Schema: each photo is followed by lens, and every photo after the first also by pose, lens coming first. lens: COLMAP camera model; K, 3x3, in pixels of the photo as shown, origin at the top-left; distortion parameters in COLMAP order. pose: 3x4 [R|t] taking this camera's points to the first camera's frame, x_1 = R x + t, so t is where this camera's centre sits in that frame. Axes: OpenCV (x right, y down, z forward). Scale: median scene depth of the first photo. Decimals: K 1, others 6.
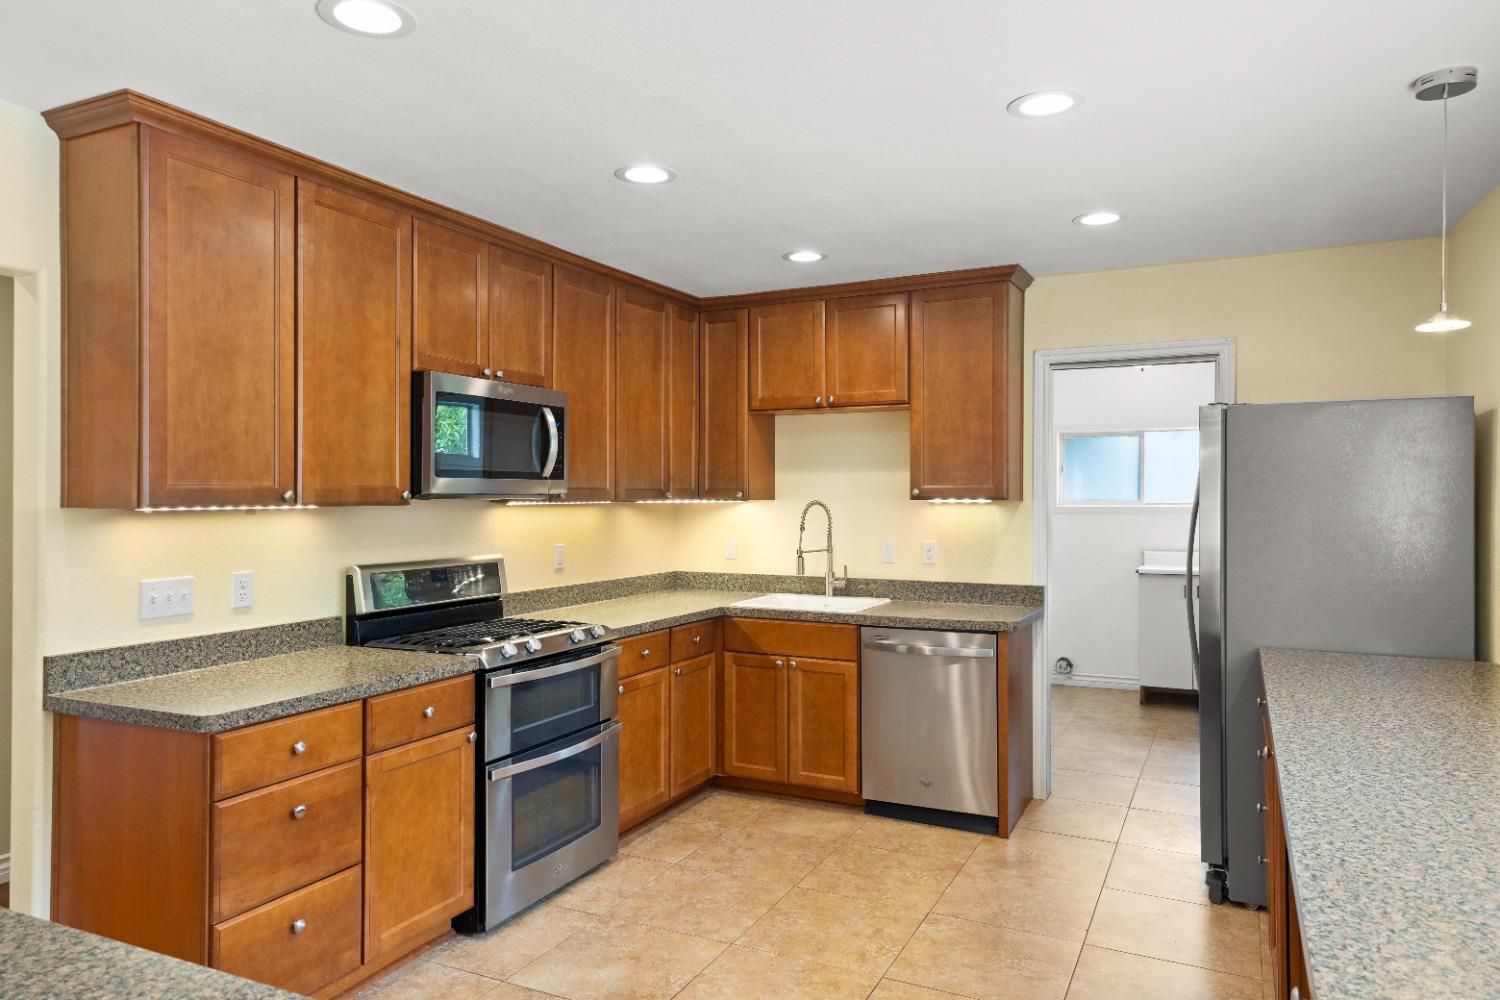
lens RADIAL K [[973.9, 0, 750.5], [0, 973.9, 503.5], [0, 0, 1]] dist [0.018084, 0.003068]
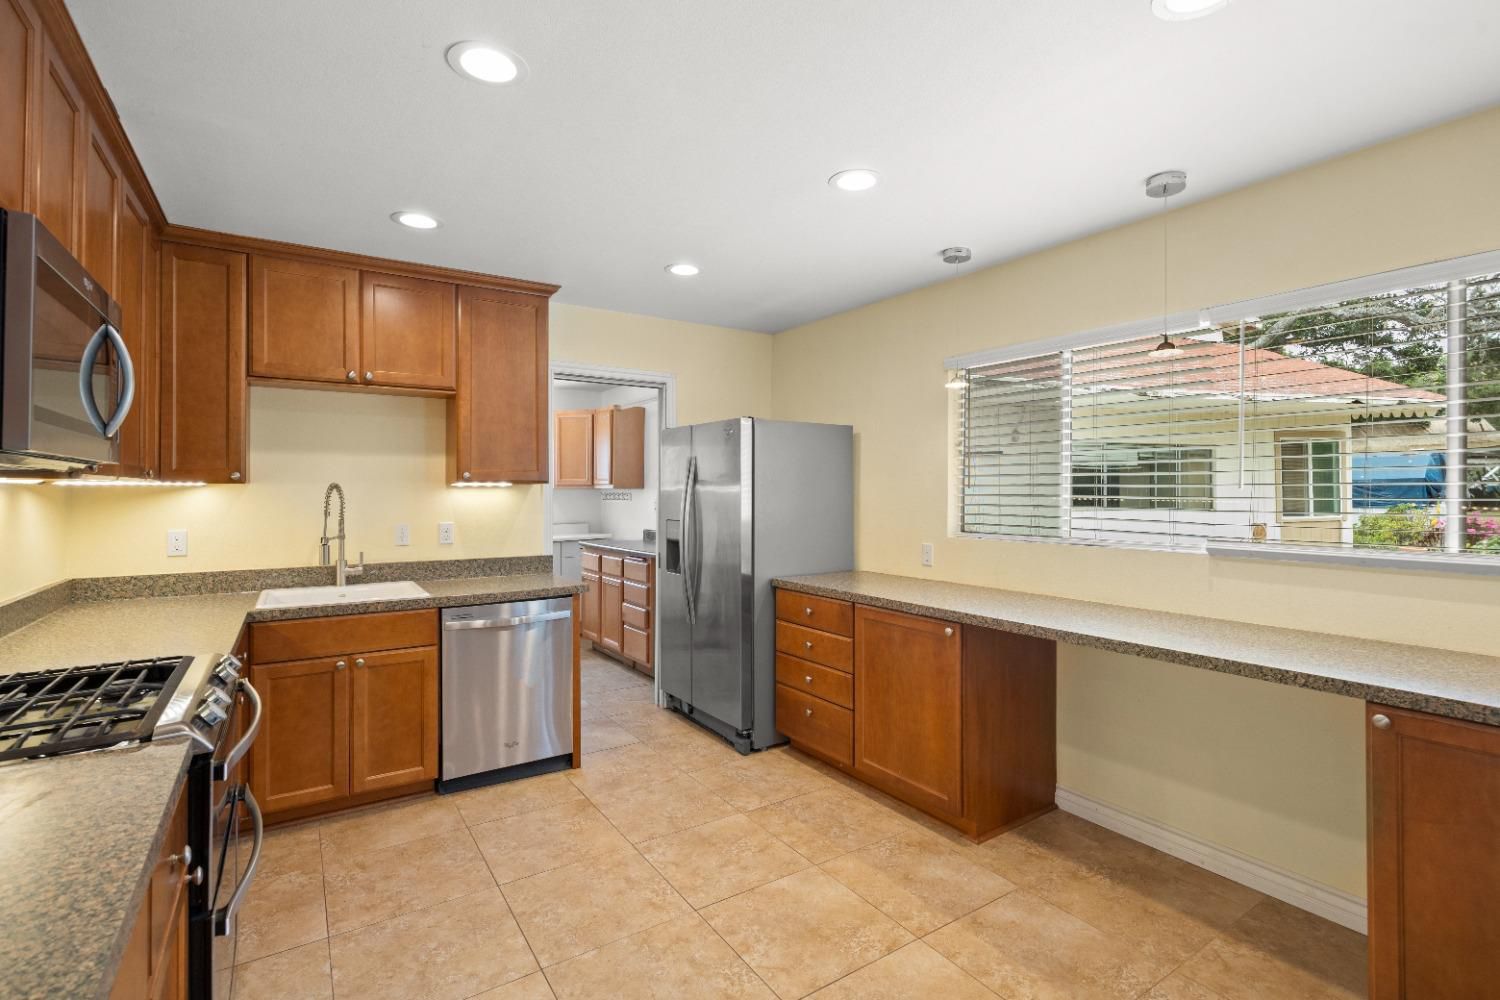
lens RADIAL K [[695.5, 0, 753.2], [0, 695.5, 490.3], [0, 0, 1]] dist [-0.011984, 0.000871]
pose [[0.500731, 0.000914, 0.865603, -0.425285], [0.006985, 0.999963, -0.005097, 0.013830], [-0.865575, 0.008599, 0.500705, 0.461015]]
